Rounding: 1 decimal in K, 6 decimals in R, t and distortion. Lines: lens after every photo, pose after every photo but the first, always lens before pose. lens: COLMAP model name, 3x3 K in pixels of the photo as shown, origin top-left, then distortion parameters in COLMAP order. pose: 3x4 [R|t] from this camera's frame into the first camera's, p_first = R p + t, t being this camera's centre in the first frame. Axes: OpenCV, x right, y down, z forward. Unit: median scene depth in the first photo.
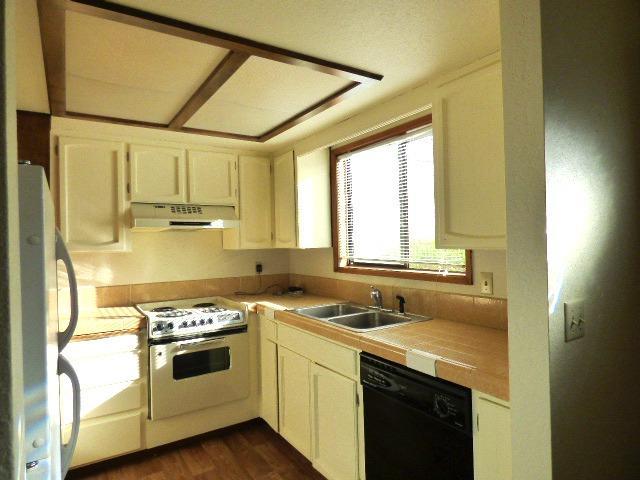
lens RADIAL K [[391.9, 0, 322.2], [0, 391.9, 238.1], [0, 0, 1]] dist [-0.014013, 0.002484]
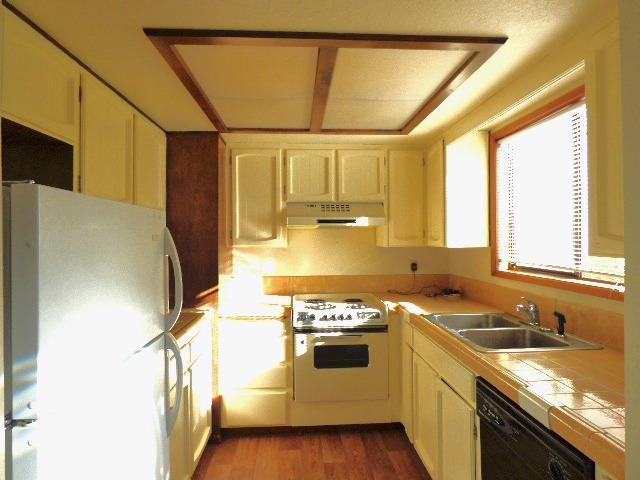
lens RADIAL K [[391.9, 0, 322.2], [0, 391.9, 238.1], [0, 0, 1]] dist [-0.014013, 0.002484]
pose [[0.868065, 0.015171, -0.496218, 0.154414], [-0.007700, 0.999824, 0.017097, -0.010027], [0.496390, -0.011021, 0.868030, 0.082408]]
